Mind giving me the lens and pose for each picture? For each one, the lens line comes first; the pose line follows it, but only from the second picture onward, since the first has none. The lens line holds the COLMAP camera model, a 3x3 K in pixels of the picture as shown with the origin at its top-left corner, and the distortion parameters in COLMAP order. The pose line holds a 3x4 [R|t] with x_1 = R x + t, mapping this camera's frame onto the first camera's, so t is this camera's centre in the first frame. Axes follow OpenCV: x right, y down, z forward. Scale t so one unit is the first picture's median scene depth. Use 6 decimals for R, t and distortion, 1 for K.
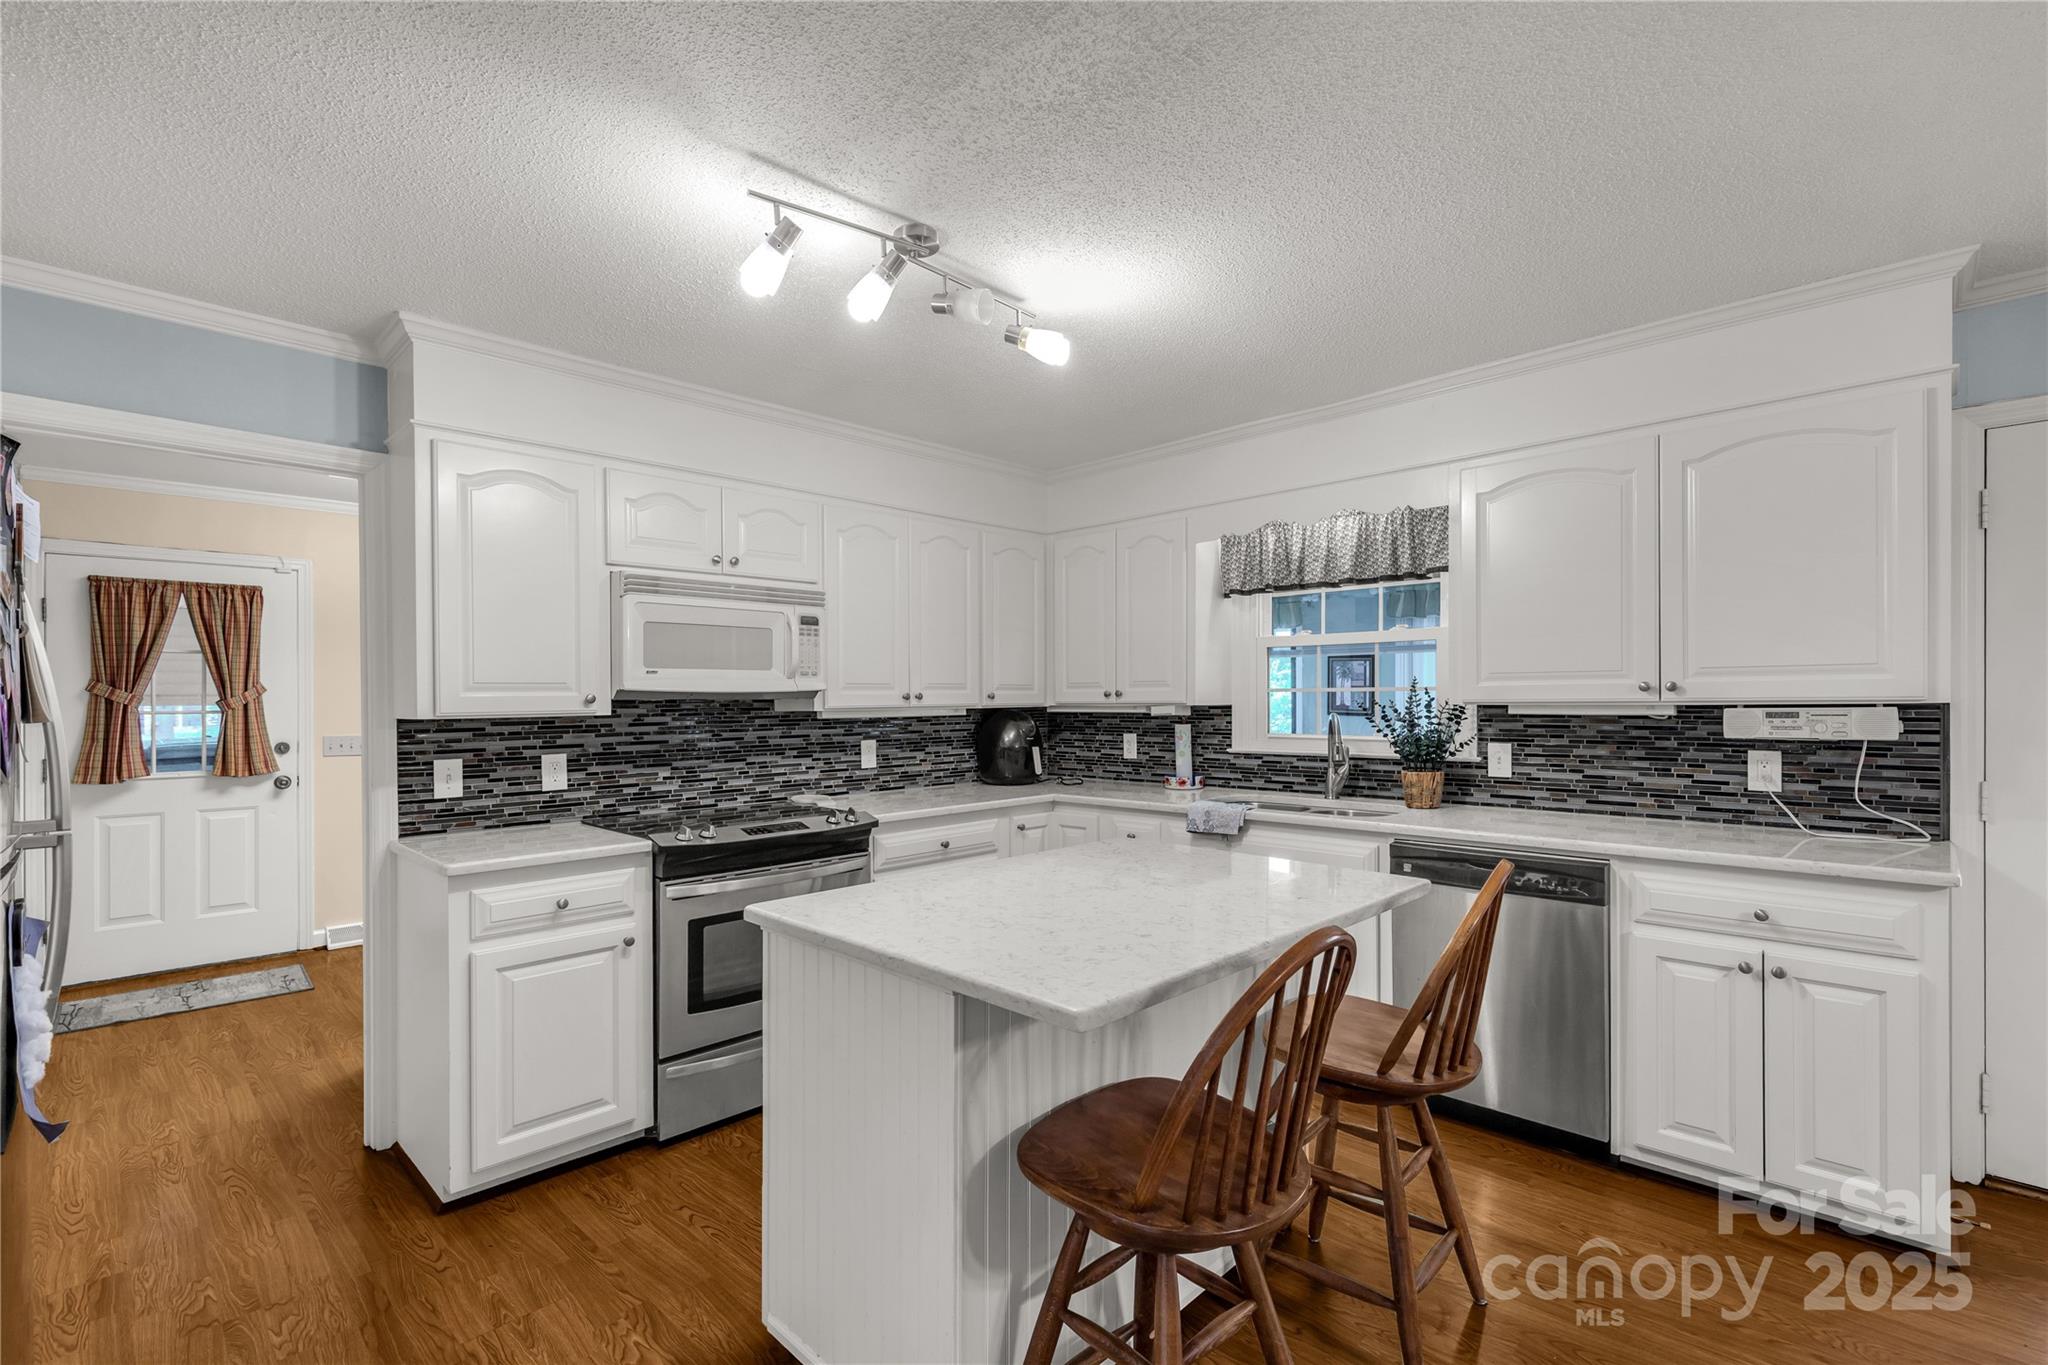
lens RADIAL K [[933.6, 0, 1030.8], [0, 933.6, 682.2], [0, 0, 1]] dist [0.009042, -0.000733]
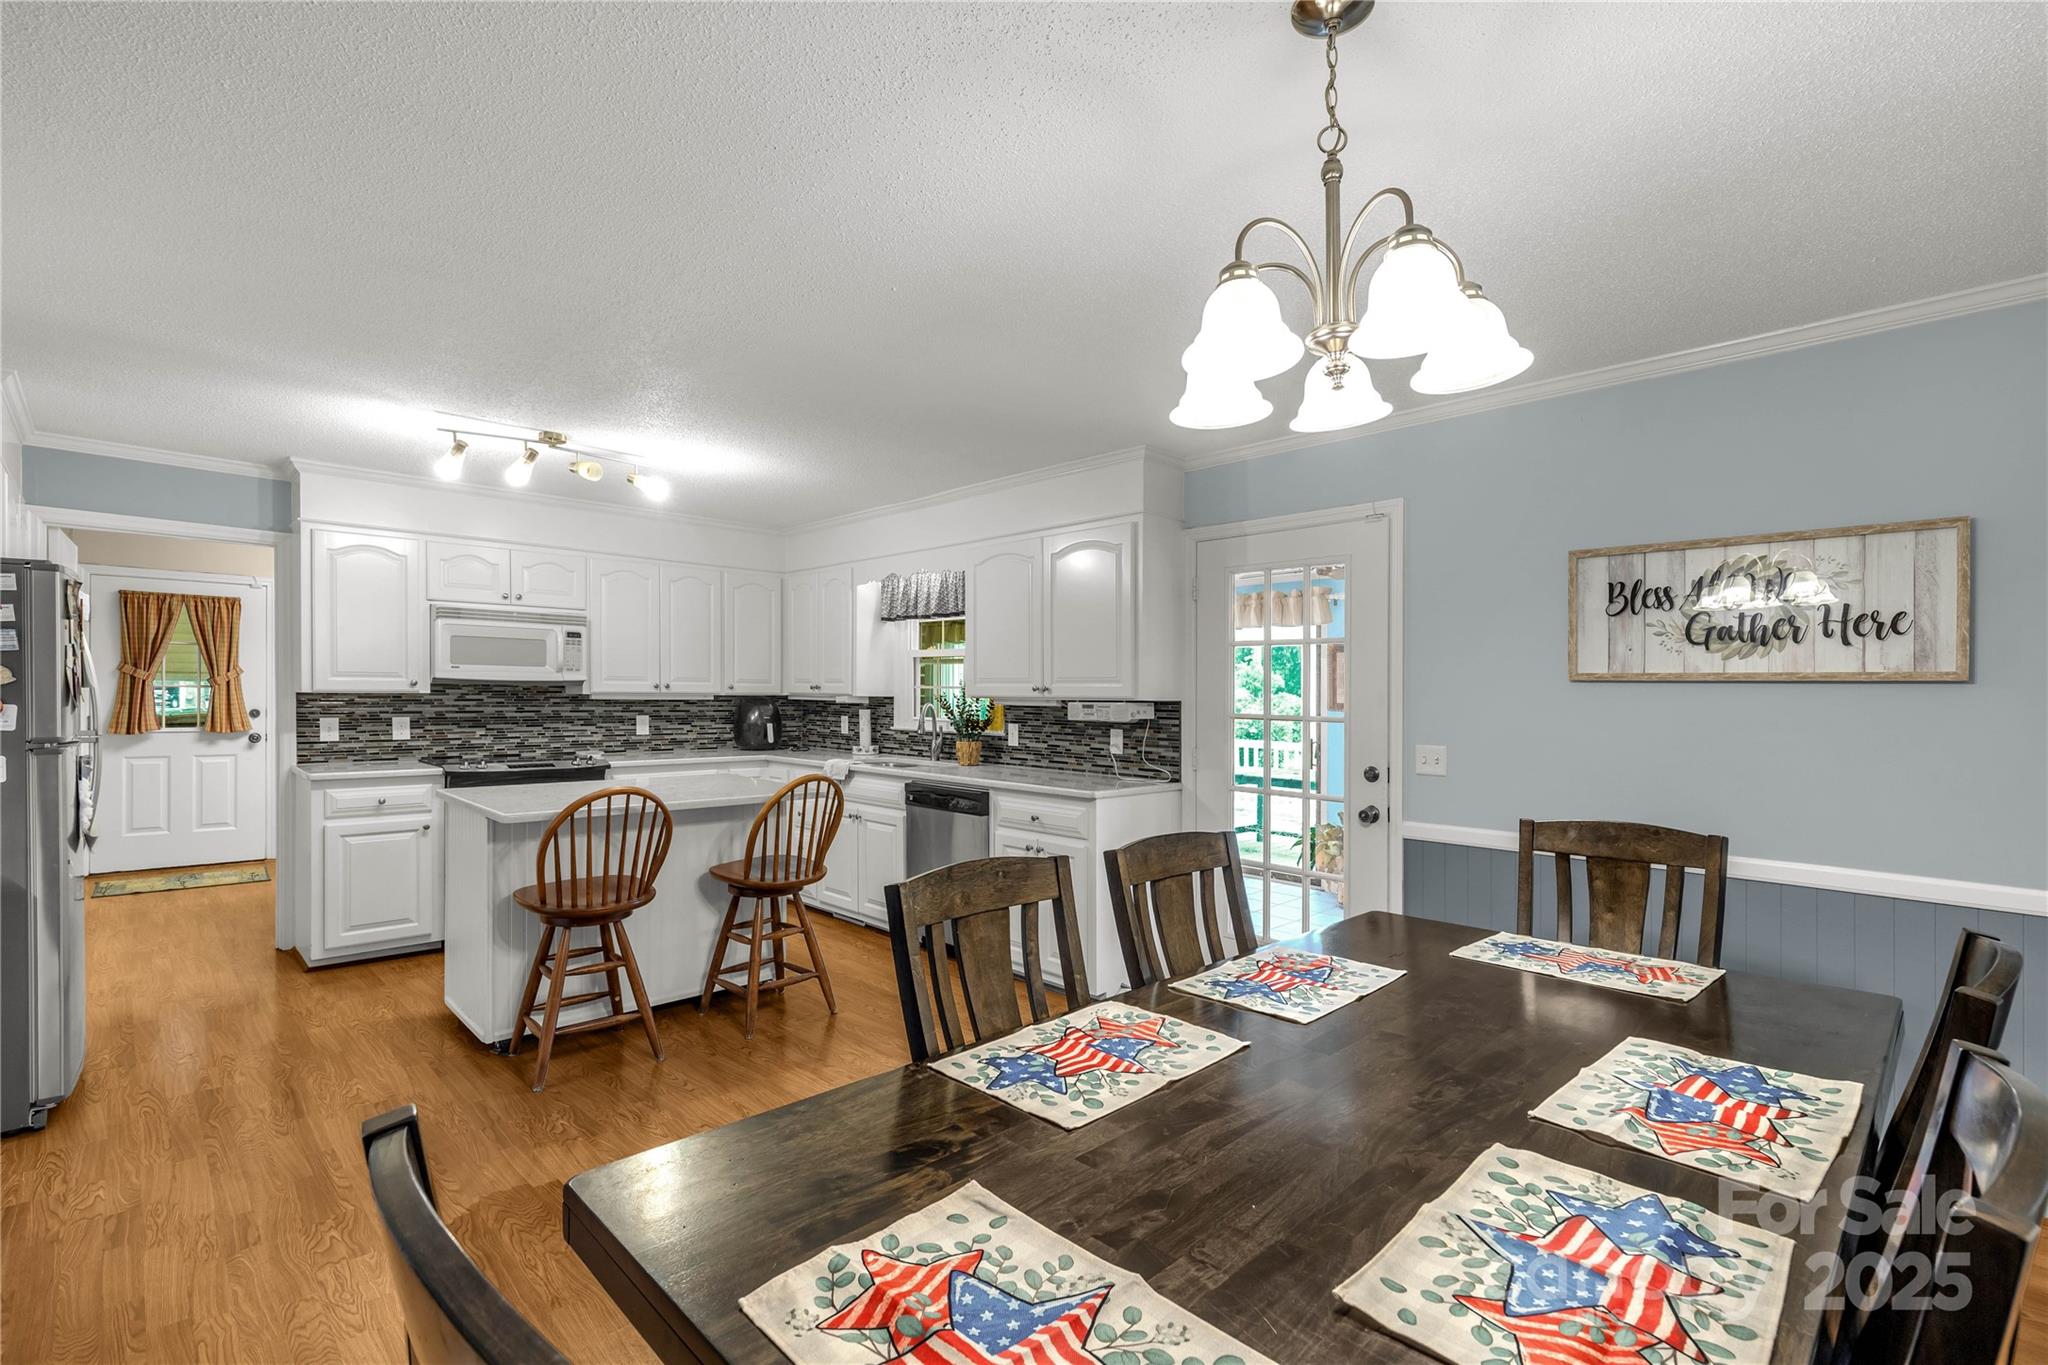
lens RADIAL K [[933.6, 0, 1017.7], [0, 933.6, 690.0], [0, 0, 1]] dist [0.009042, -0.000733]
pose [[0.999372, 0.020760, -0.028733, 0.540831], [-0.020335, 0.999681, 0.015010, -0.013339], [0.029035, -0.014417, 0.999474, -0.519645]]
